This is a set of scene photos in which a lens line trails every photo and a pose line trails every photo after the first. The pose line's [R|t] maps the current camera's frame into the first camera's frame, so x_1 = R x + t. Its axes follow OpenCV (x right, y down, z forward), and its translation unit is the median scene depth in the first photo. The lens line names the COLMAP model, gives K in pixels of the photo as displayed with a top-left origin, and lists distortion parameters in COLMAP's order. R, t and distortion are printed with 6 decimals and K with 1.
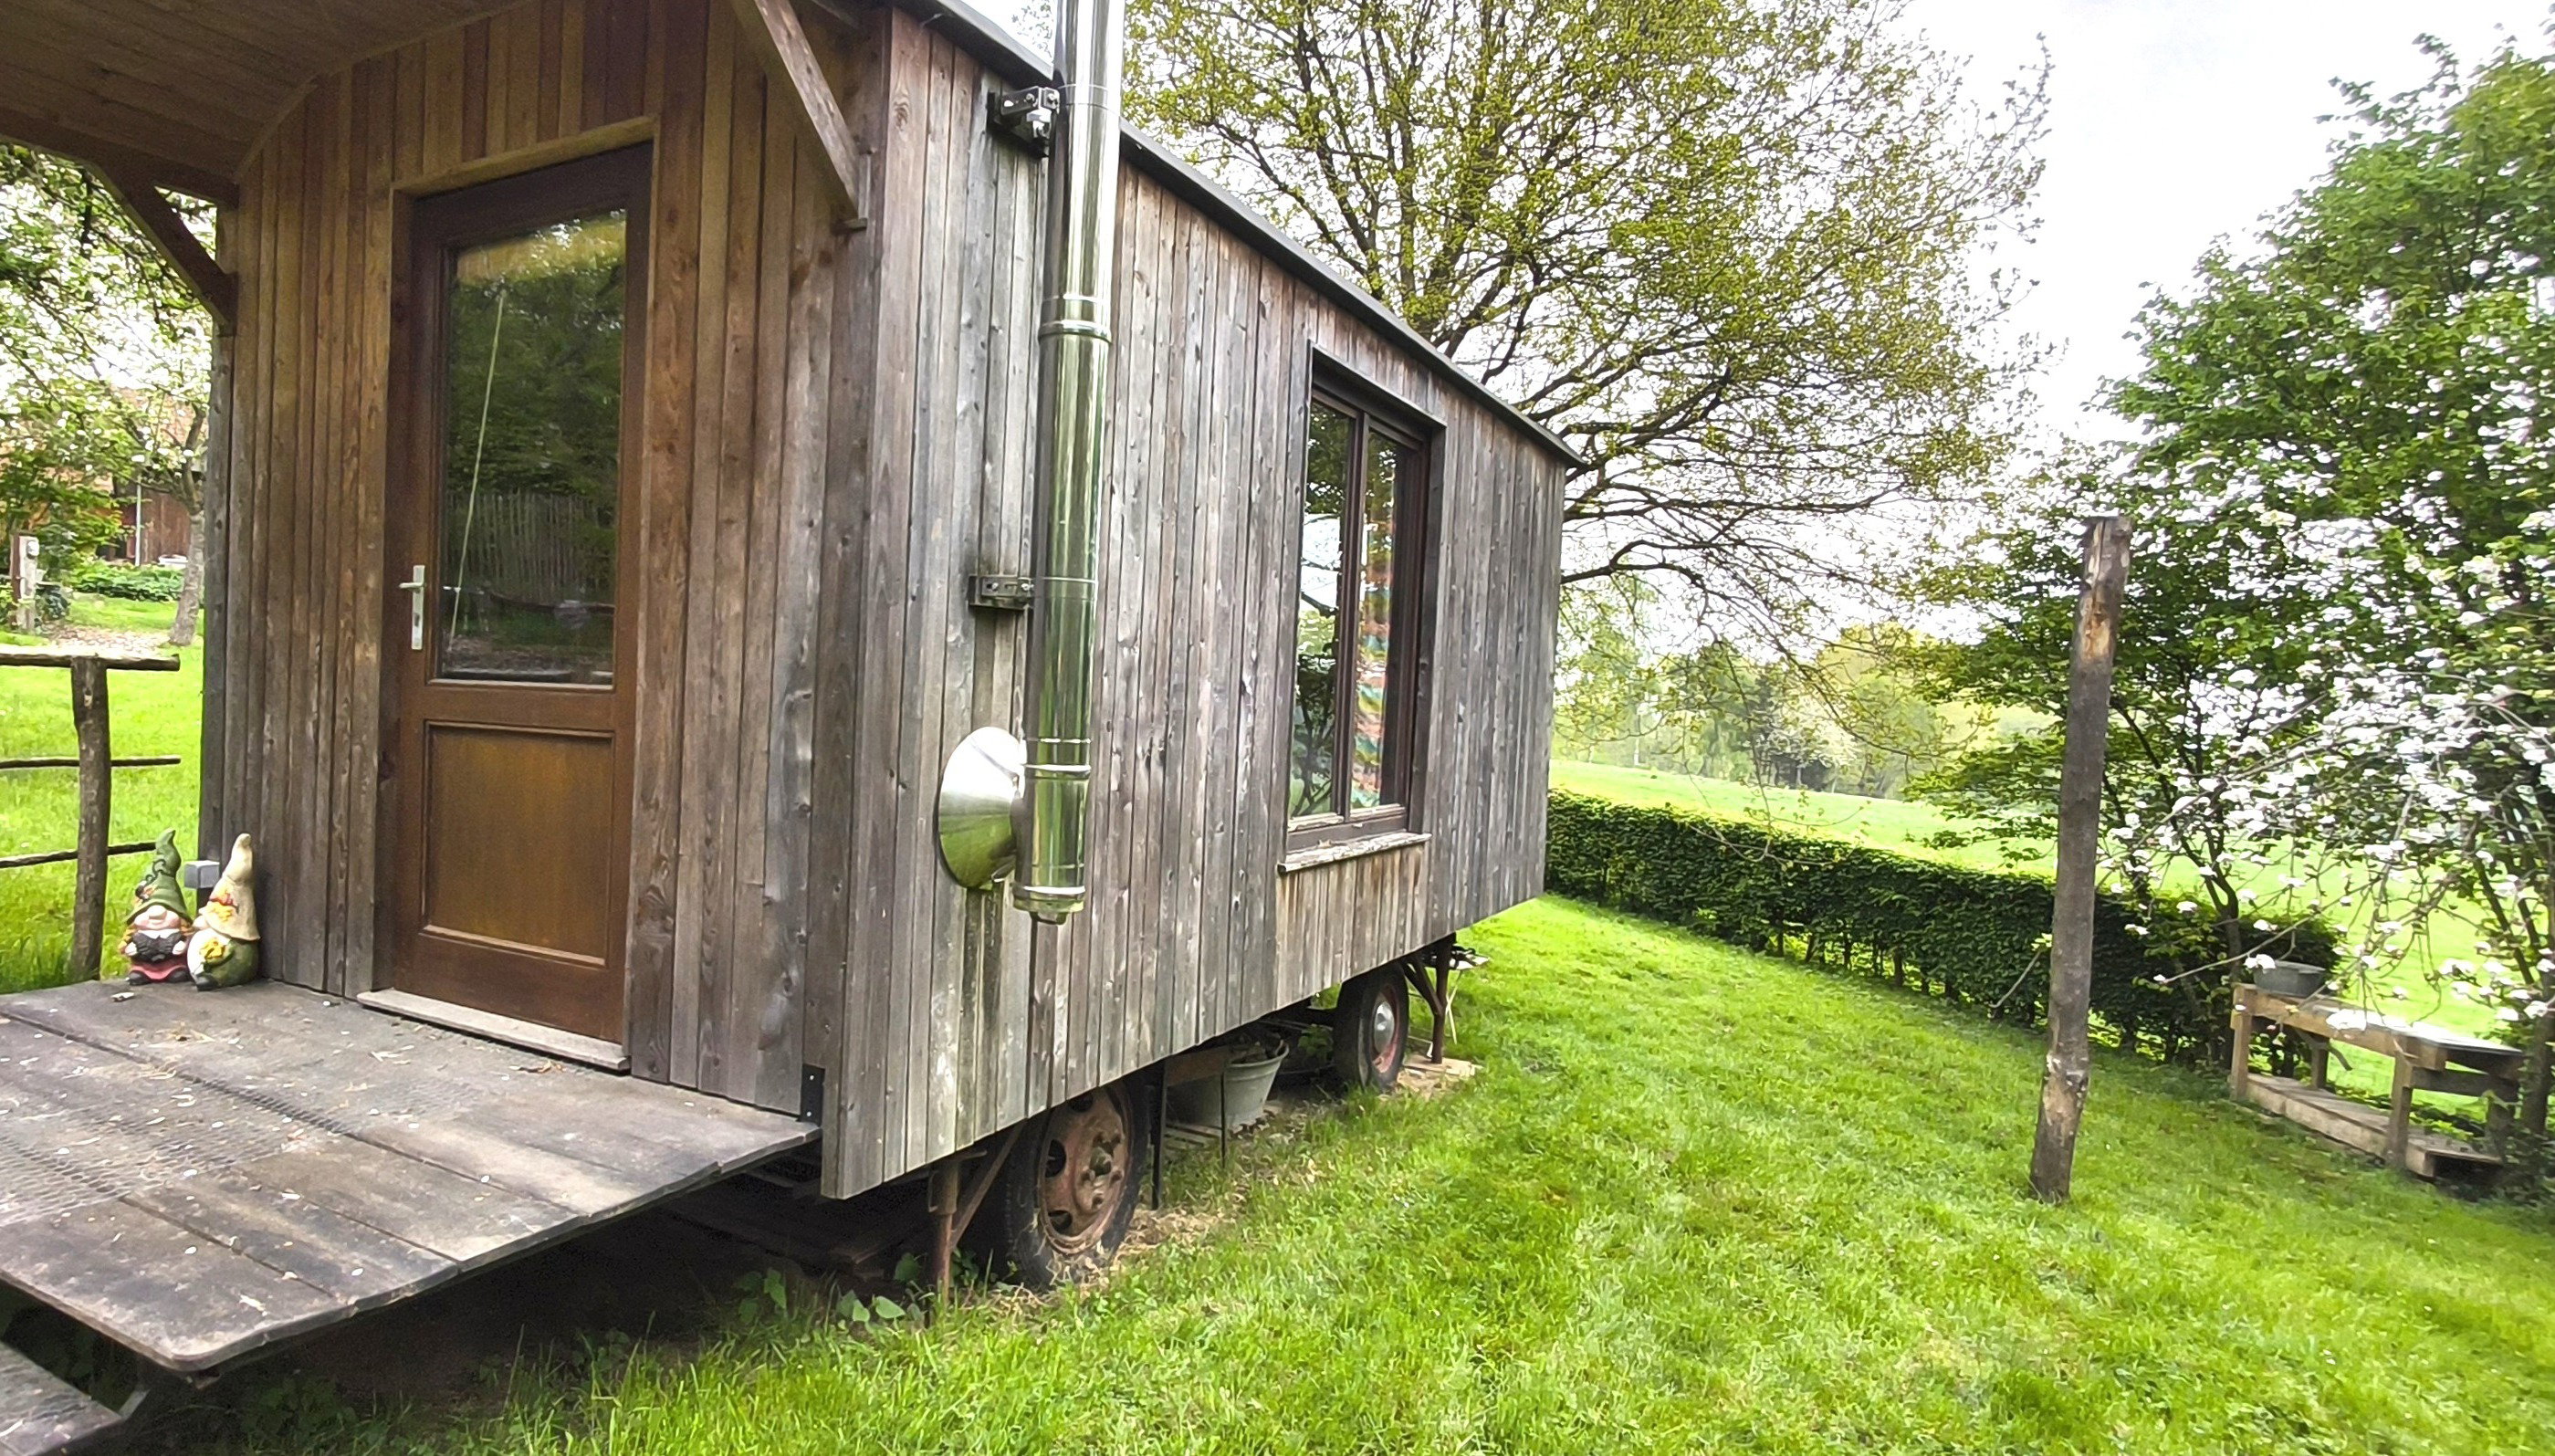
lens RADIAL K [[1366.5, 0, 1135.7], [0, 1366.5, 725.1], [0, 0, 1]] dist [-0.006055, 0.002493]
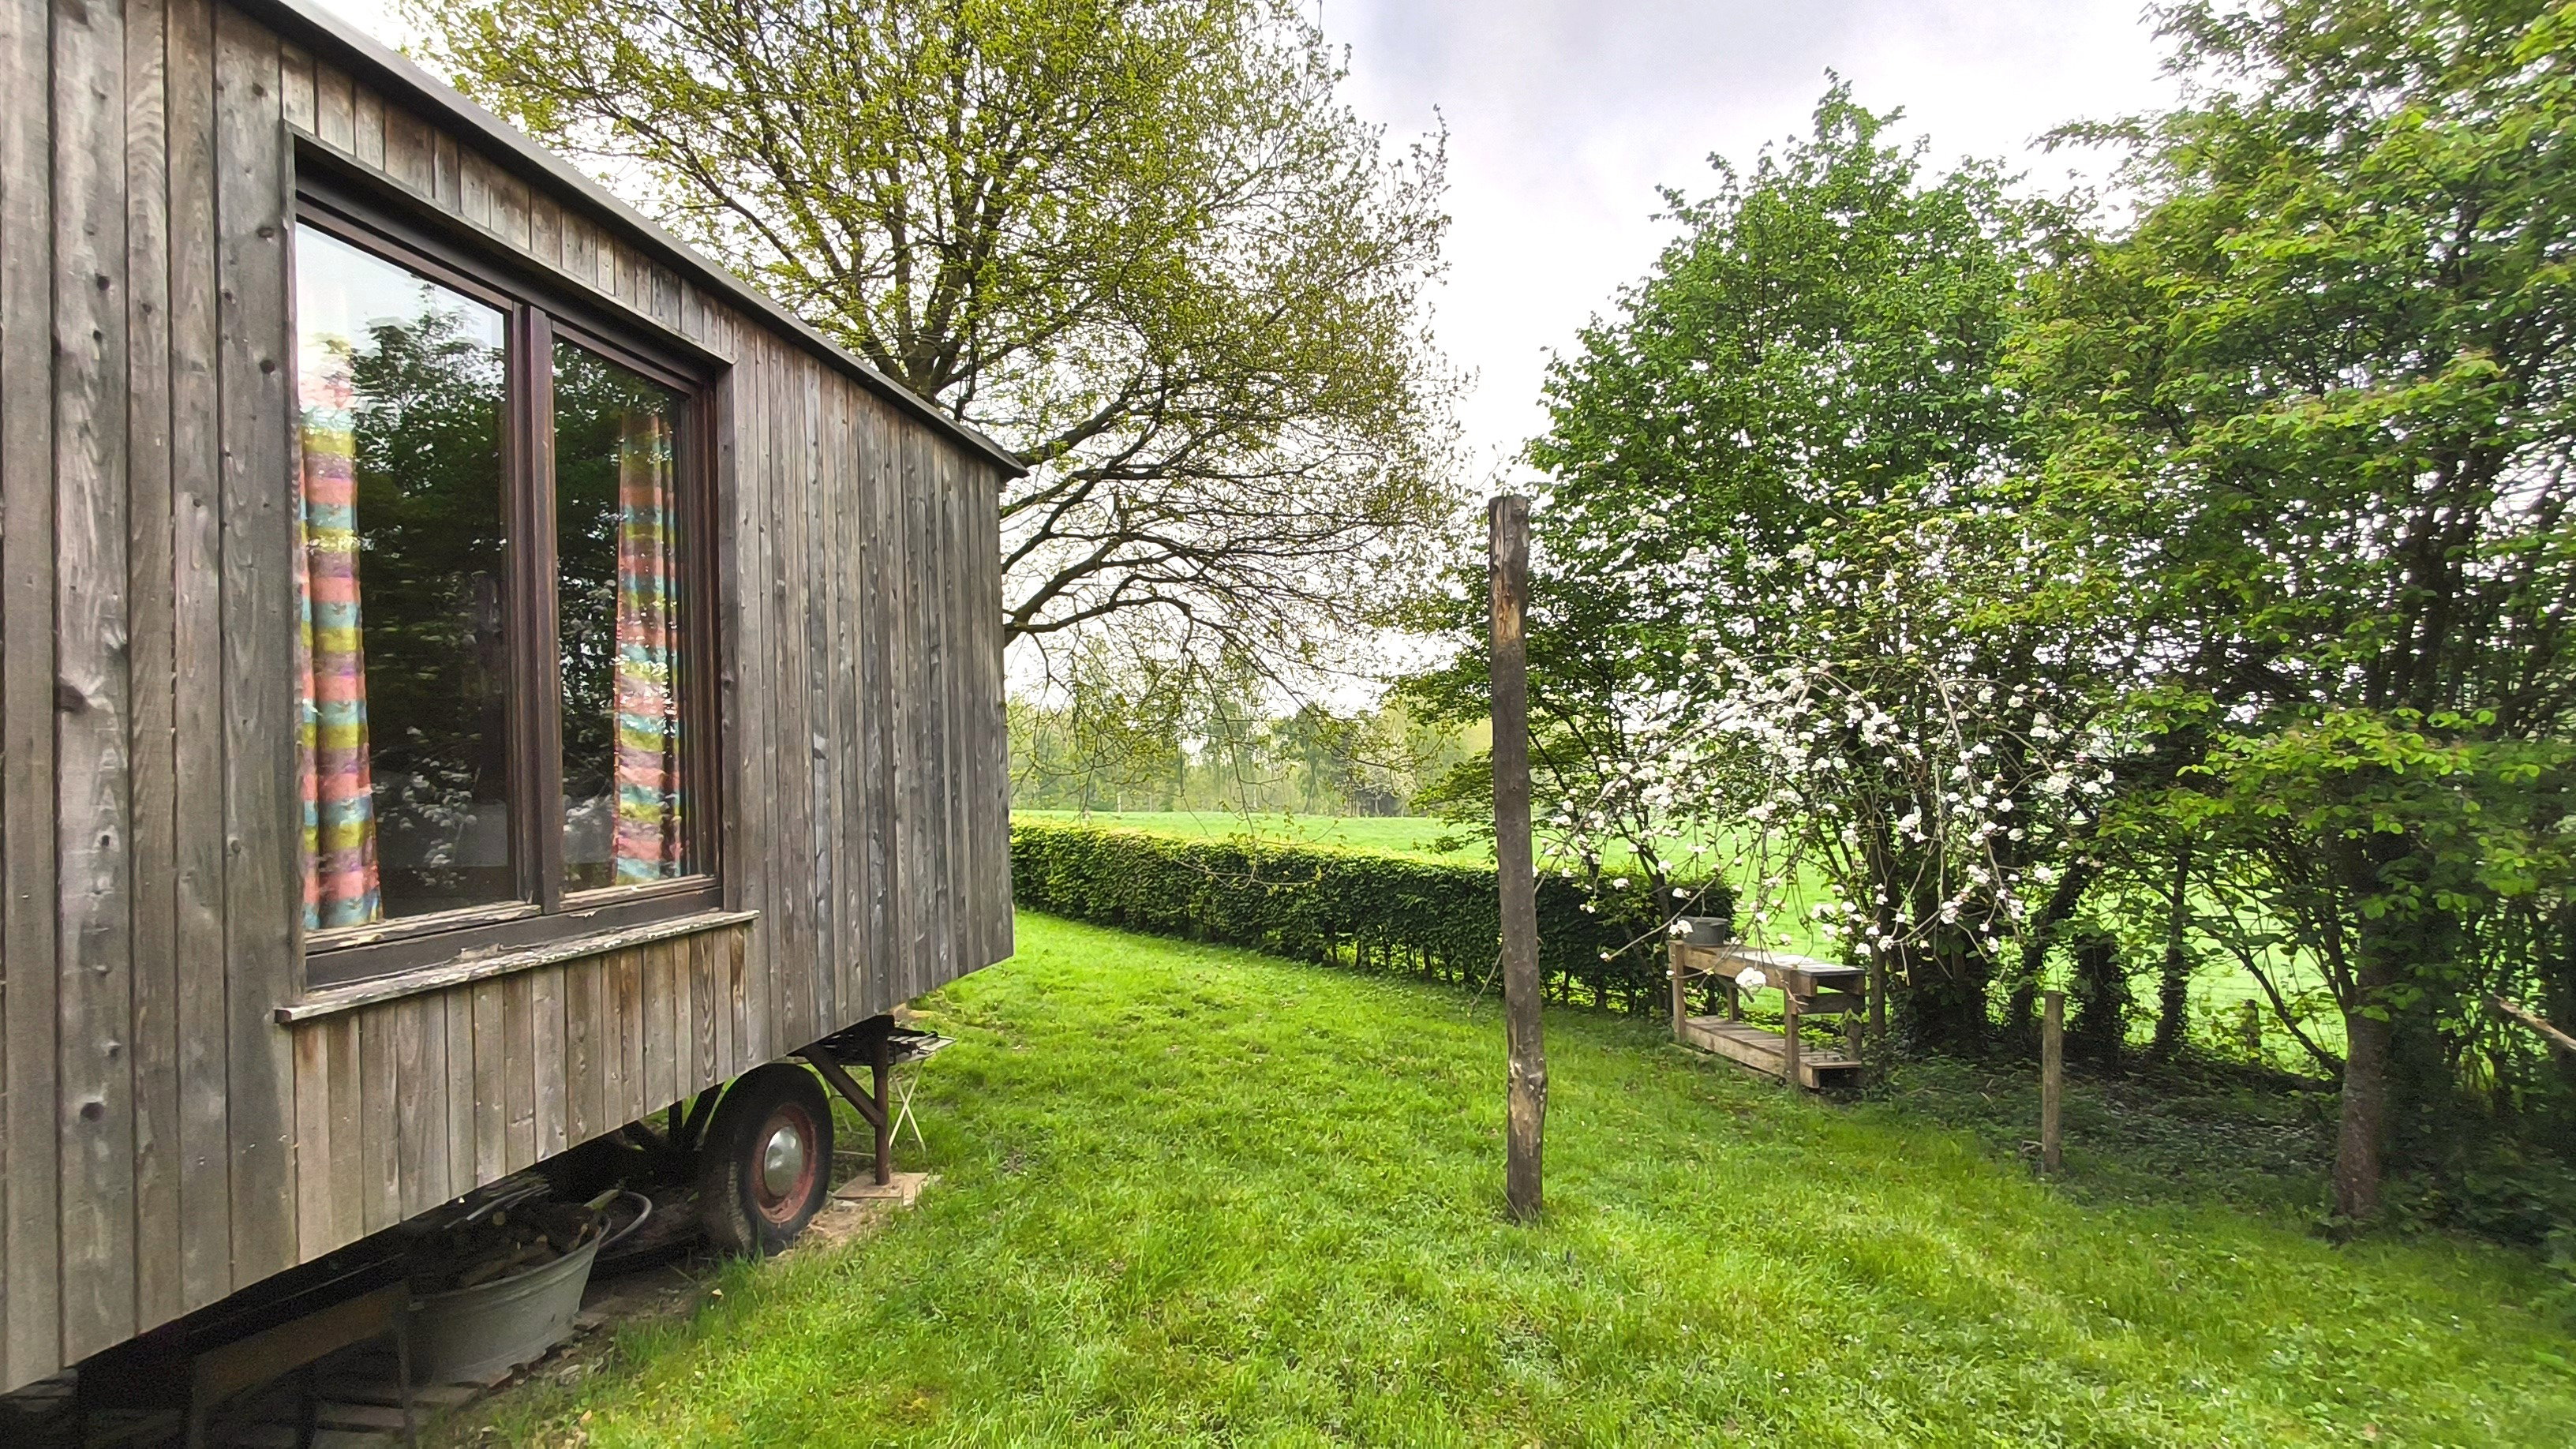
lens RADIAL K [[1200.2, 0, 1288.0], [0, 1200.2, 724.5], [0, 0, 1]] dist [0.003481, -0.000047]
pose [[0.924543, -0.067687, 0.375019, 0.208078], [0.089334, 0.995173, -0.040620, 0.026988], [-0.370459, 0.071057, 0.926127, 0.241989]]
